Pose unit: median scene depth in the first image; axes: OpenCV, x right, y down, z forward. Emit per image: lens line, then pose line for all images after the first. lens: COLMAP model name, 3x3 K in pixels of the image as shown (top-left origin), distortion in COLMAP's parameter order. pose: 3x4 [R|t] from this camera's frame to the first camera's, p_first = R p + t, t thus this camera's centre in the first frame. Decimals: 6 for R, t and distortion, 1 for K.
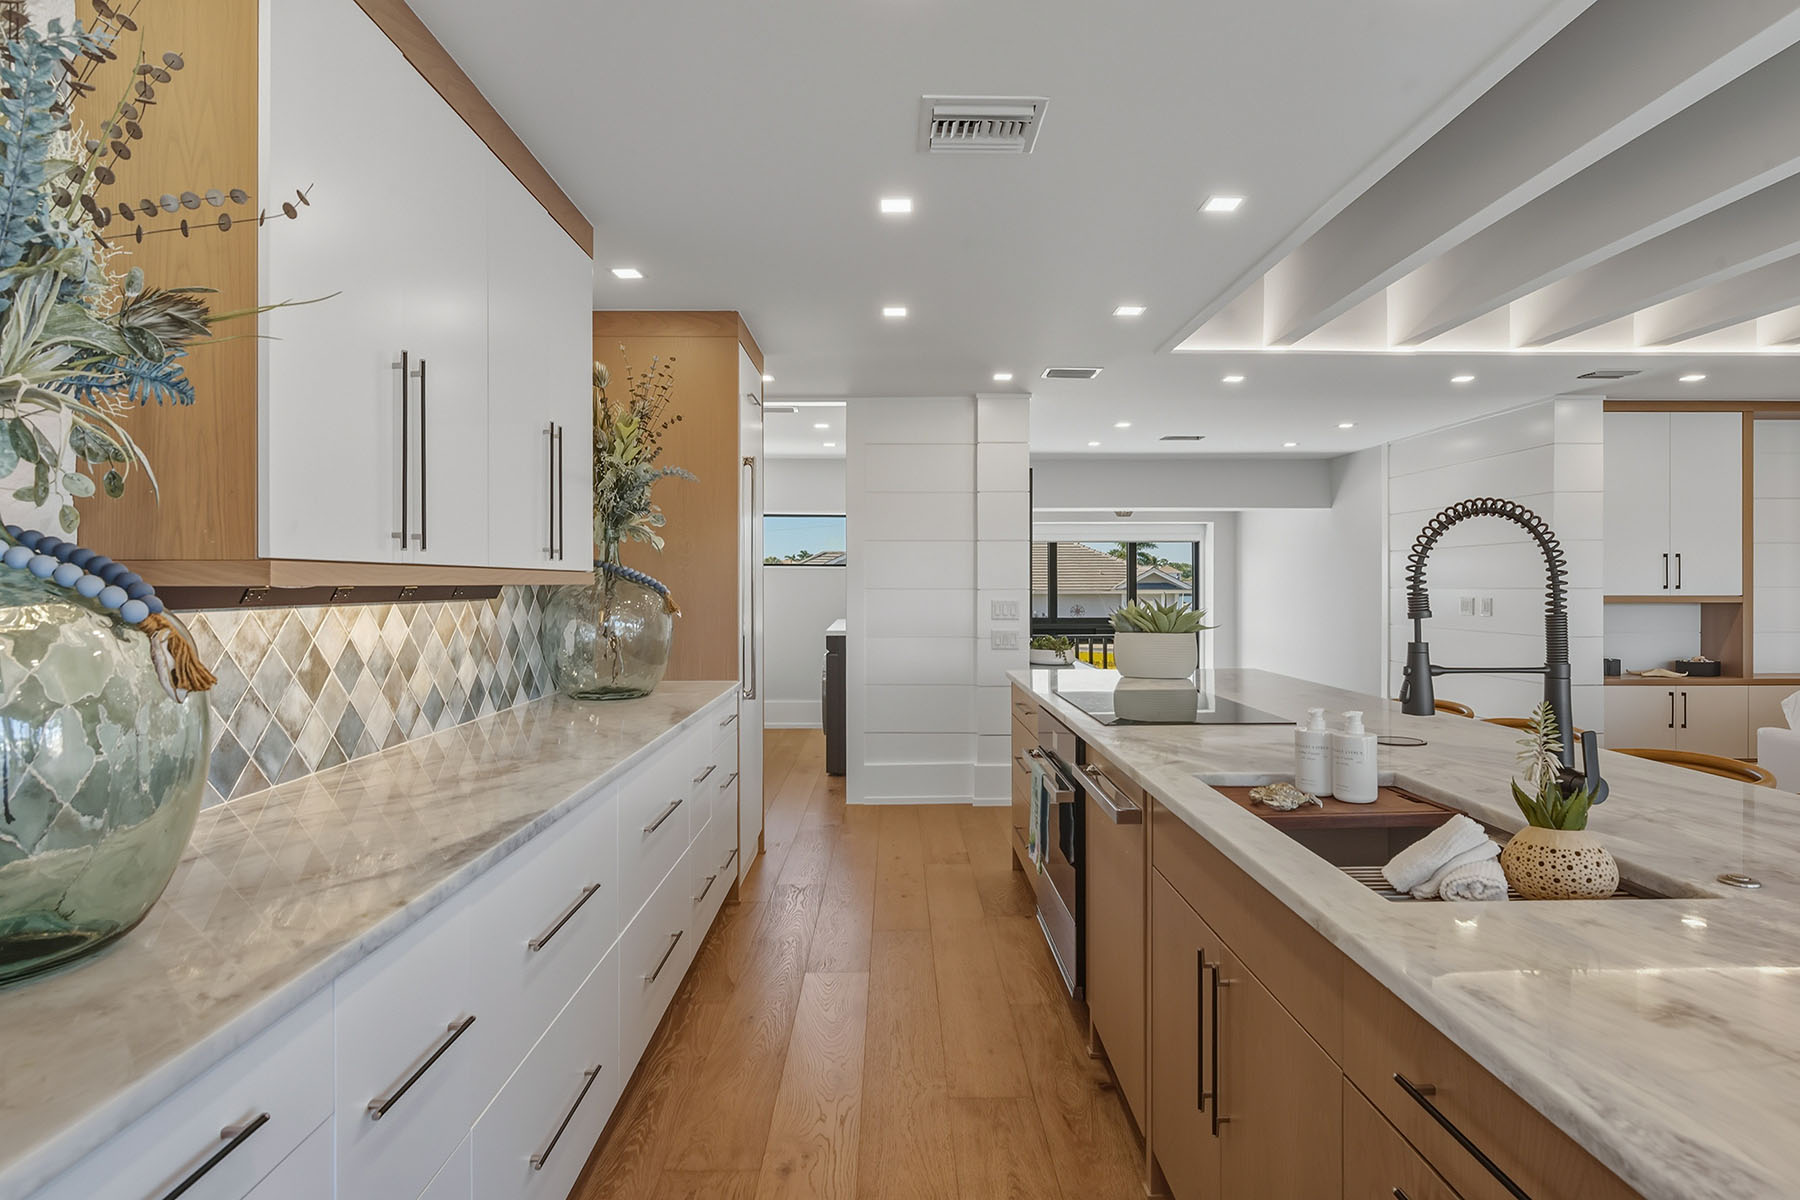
lens RADIAL K [[1021.0, 0, 900.0], [0, 1021.0, 600.0], [0, 0, 1]] dist [0.002407, 0.000310]
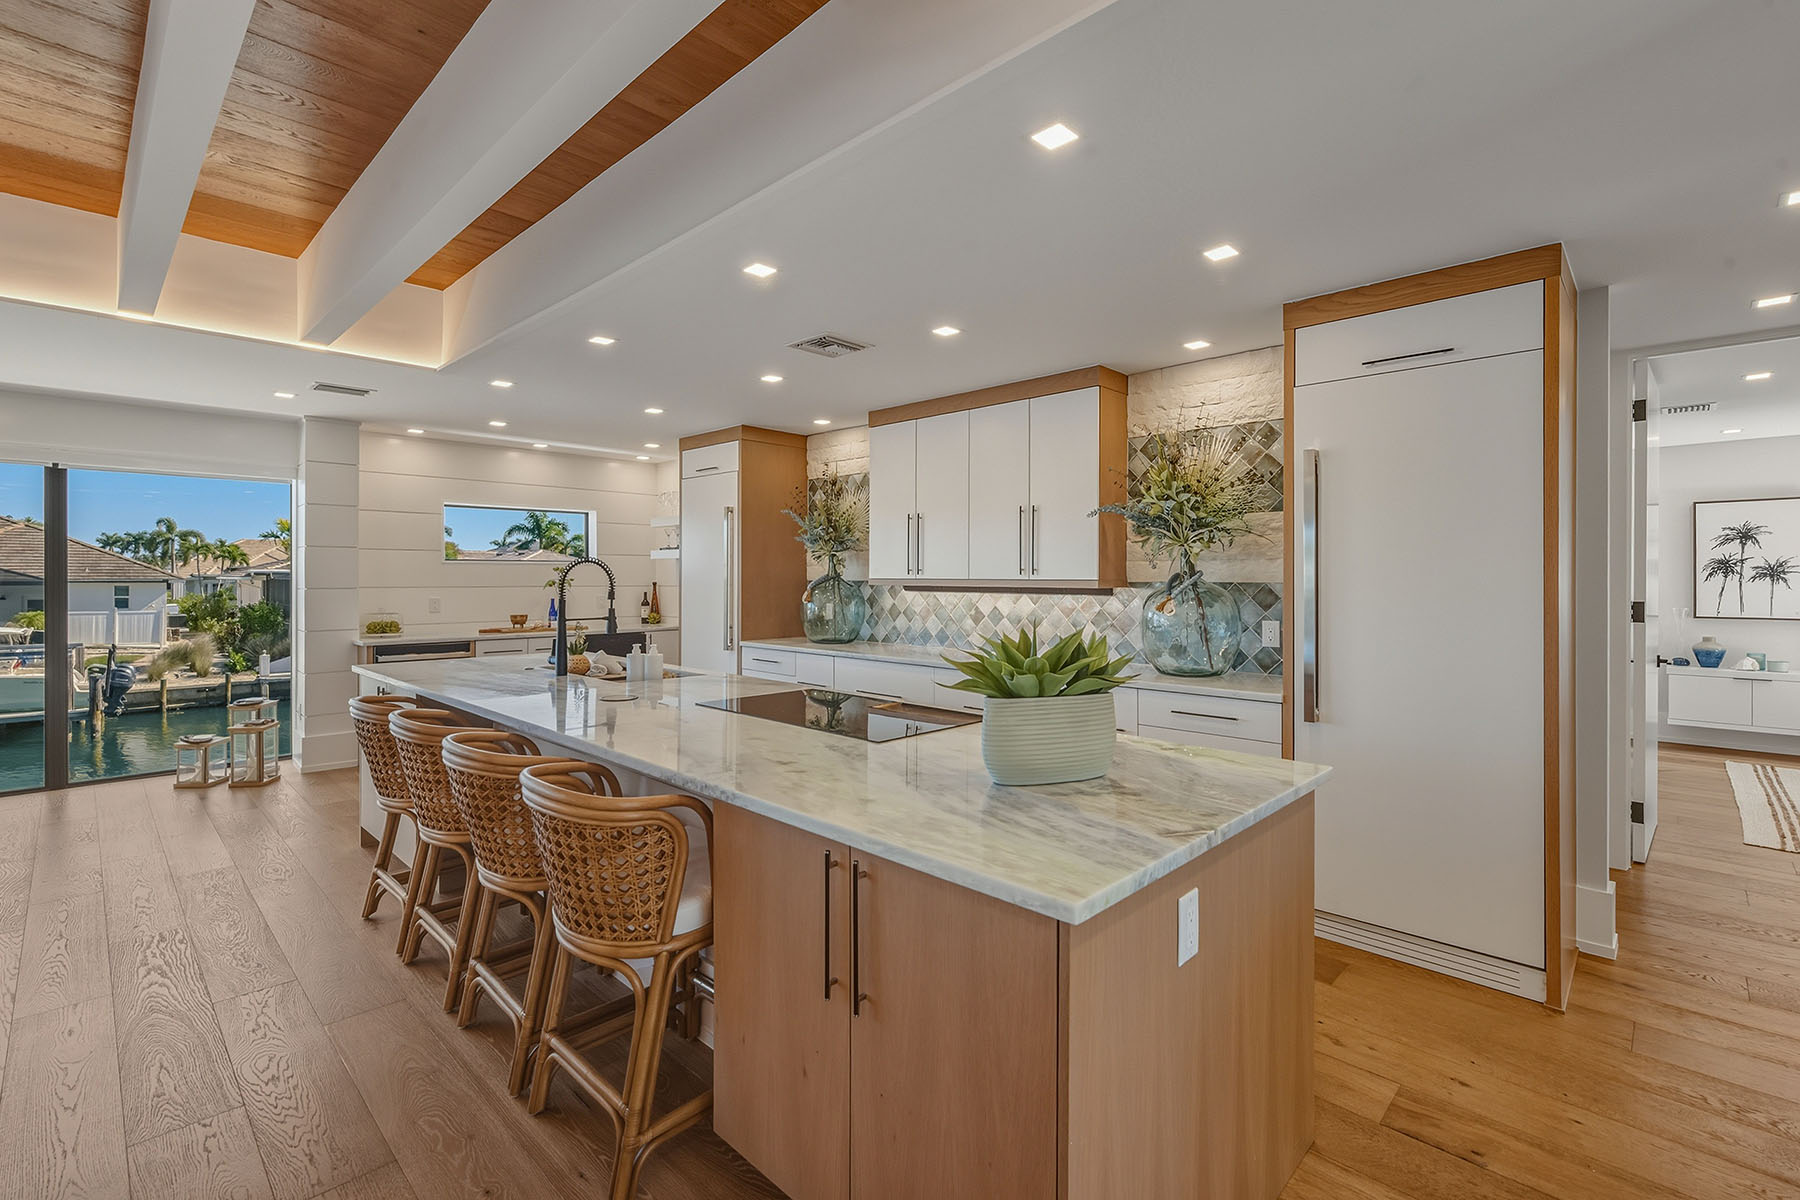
lens RADIAL K [[798.5, 0, 903.9], [0, 798.5, 577.1], [0, 0, 1]] dist [0.000906, -0.000158]
pose [[-0.695505, 0.001135, -0.718521, 1.088760], [-0.012380, 0.999831, 0.013563, -0.060630], [0.718415, 0.018329, -0.695373, 2.204061]]
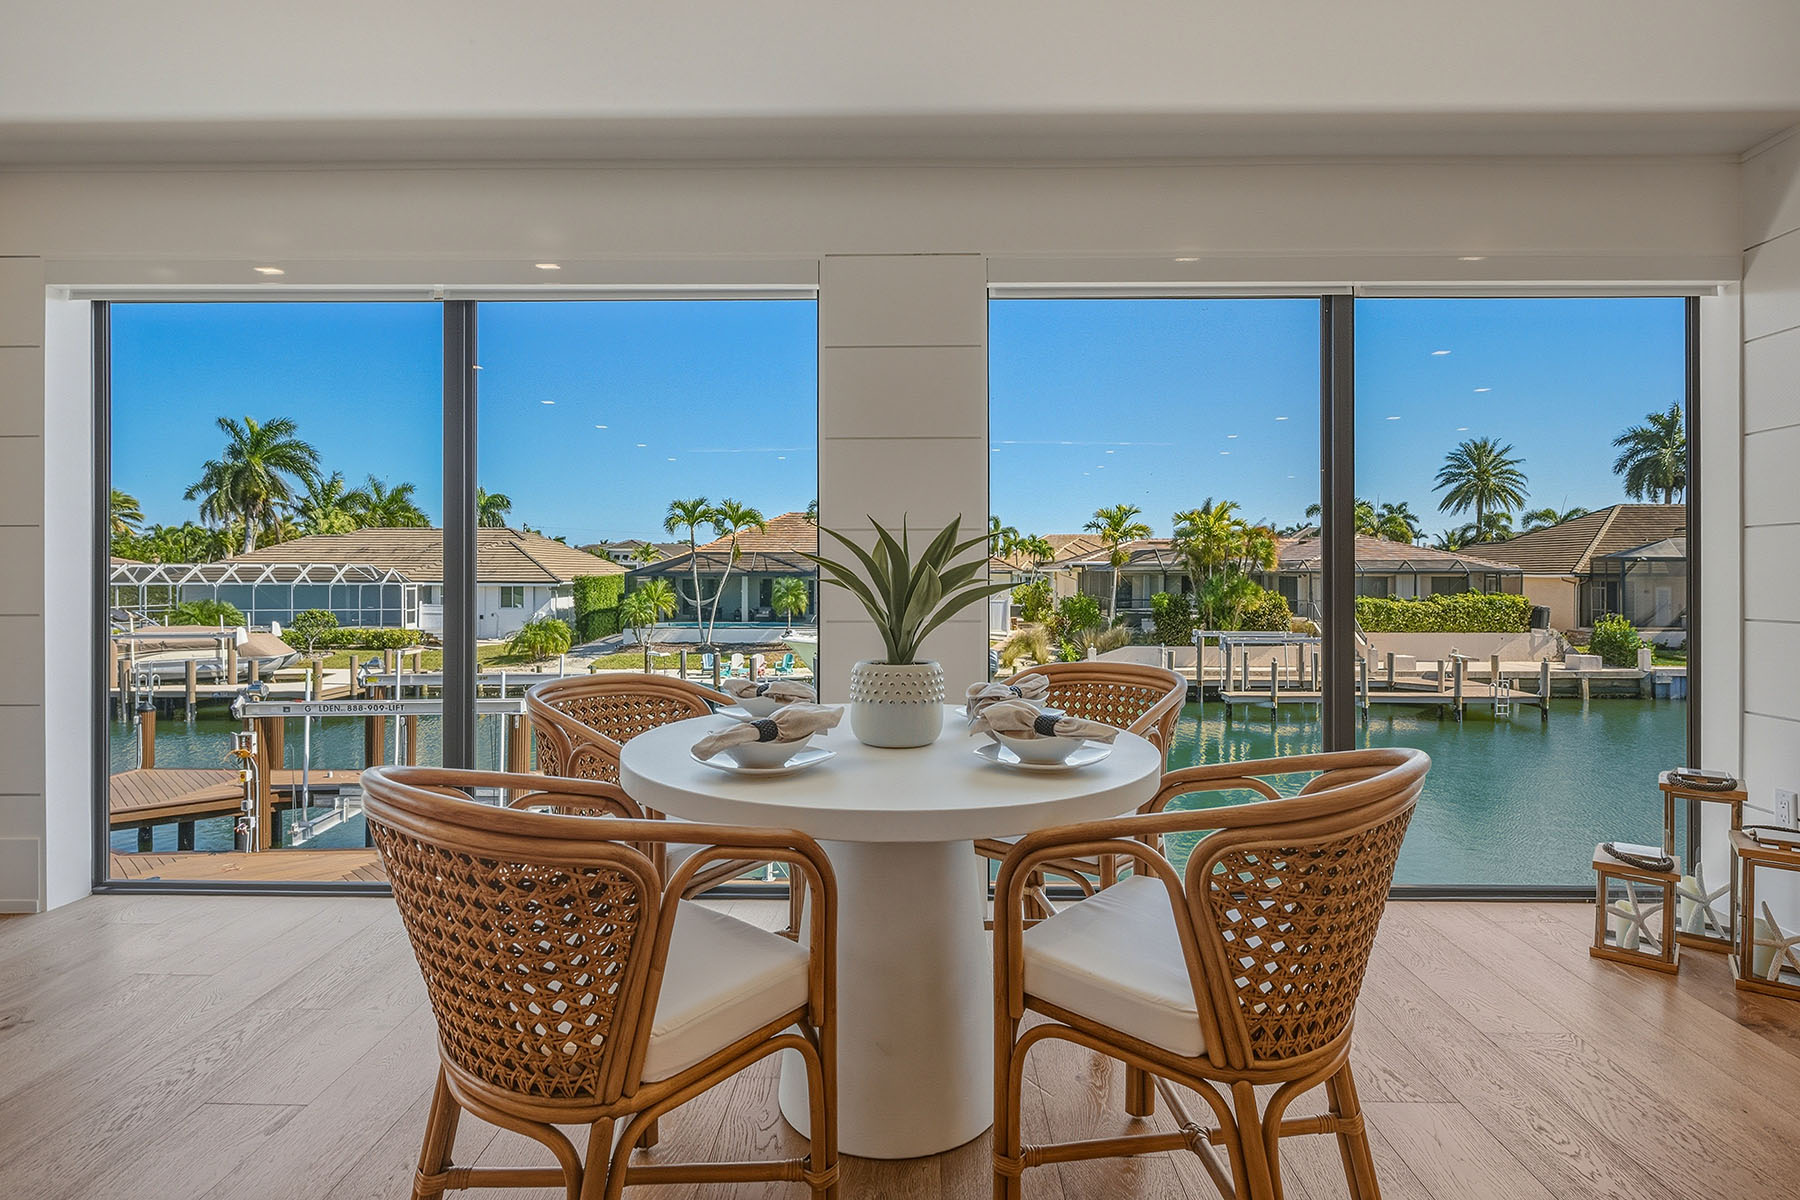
lens RADIAL K [[949.3, 0, 895.3], [0, 949.3, 578.0], [0, 0, 1]] dist [-0.006942, -0.000243]
pose [[-0.999544, 0.000754, 0.030195, 1.705989], [0.001468, 0.999720, 0.023611, 0.063305], [-0.030169, 0.023644, -0.999265, 0.542618]]
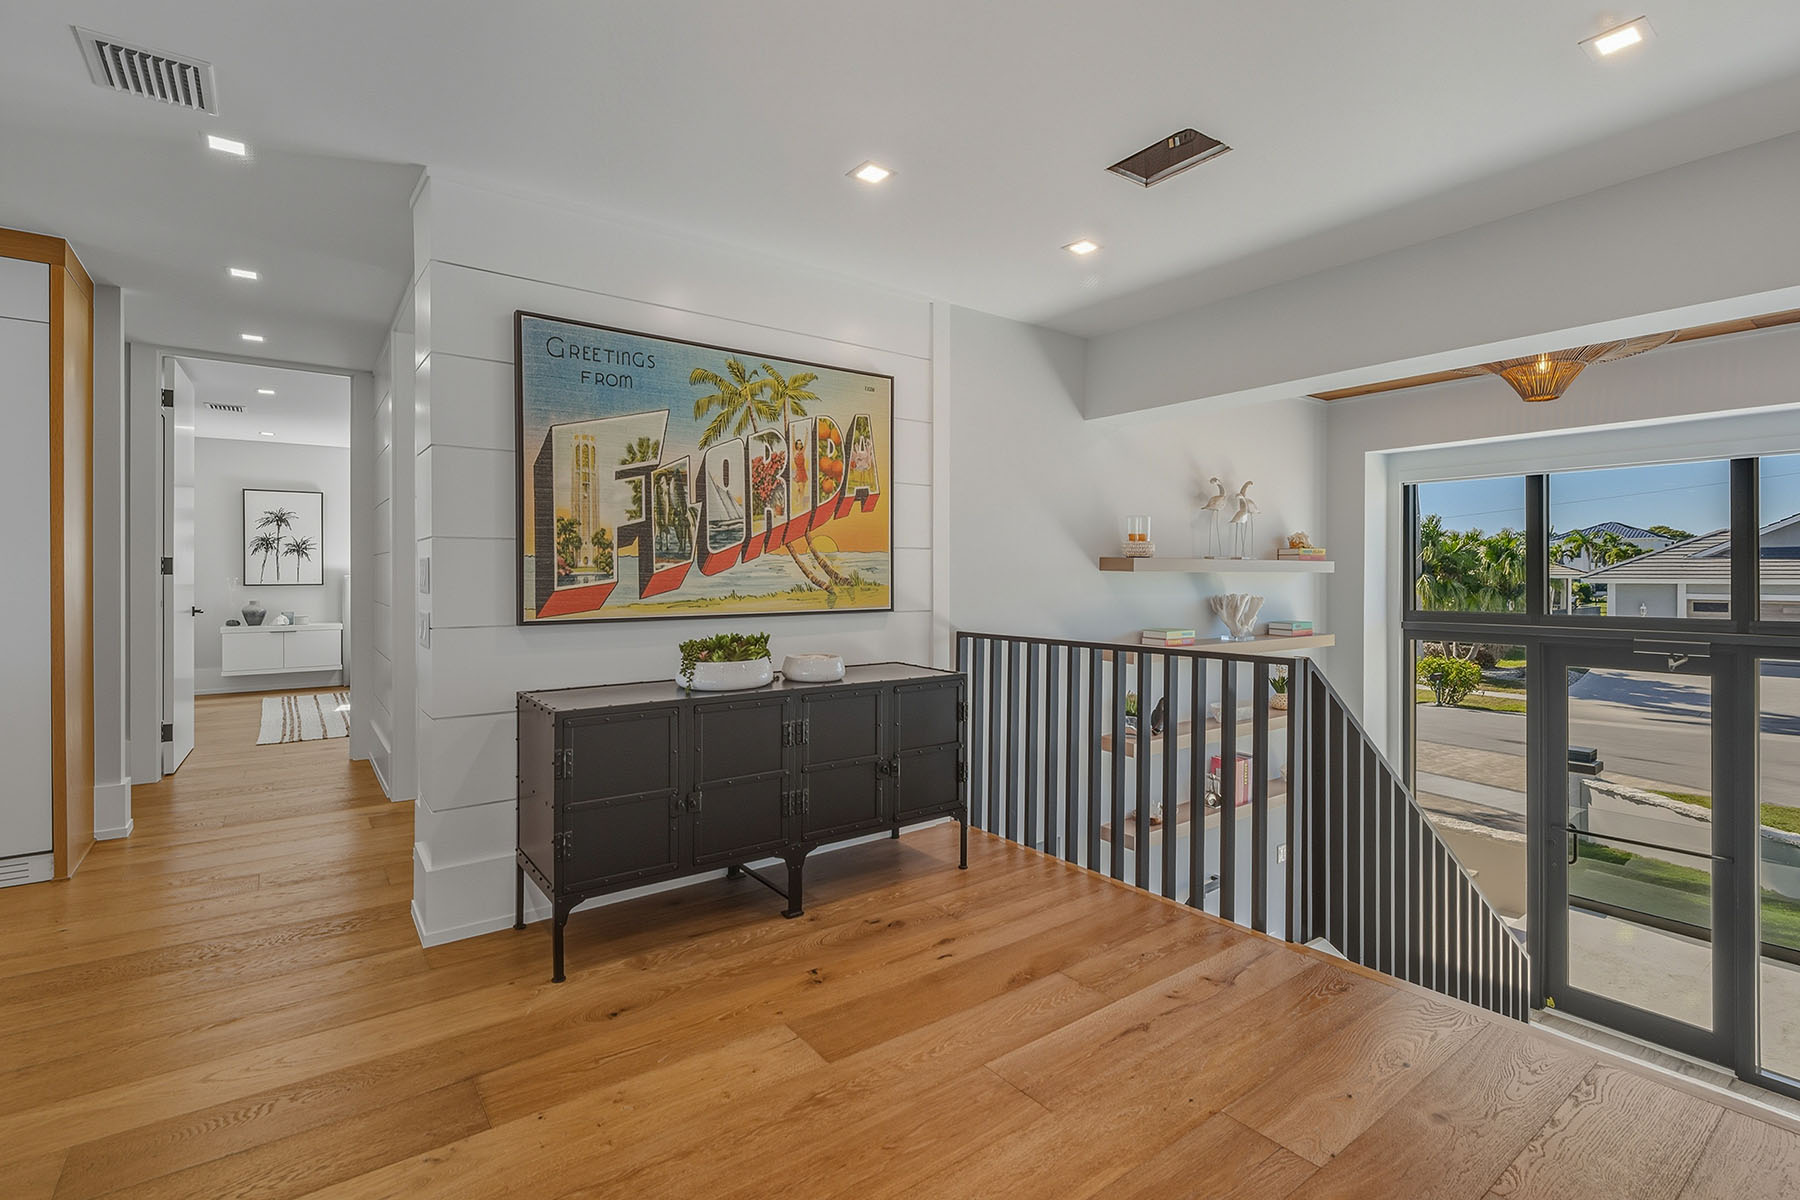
lens RADIAL K [[836.1, 0, 898.9], [0, 836.1, 576.1], [0, 0, 1]] dist [0.001780, 0.000080]
pose [[0.593381, 0.003728, -0.804913, 1.578227], [-0.014009, 0.999886, -0.005696, 0.023713], [0.804800, 0.014656, 0.593365, 2.369574]]
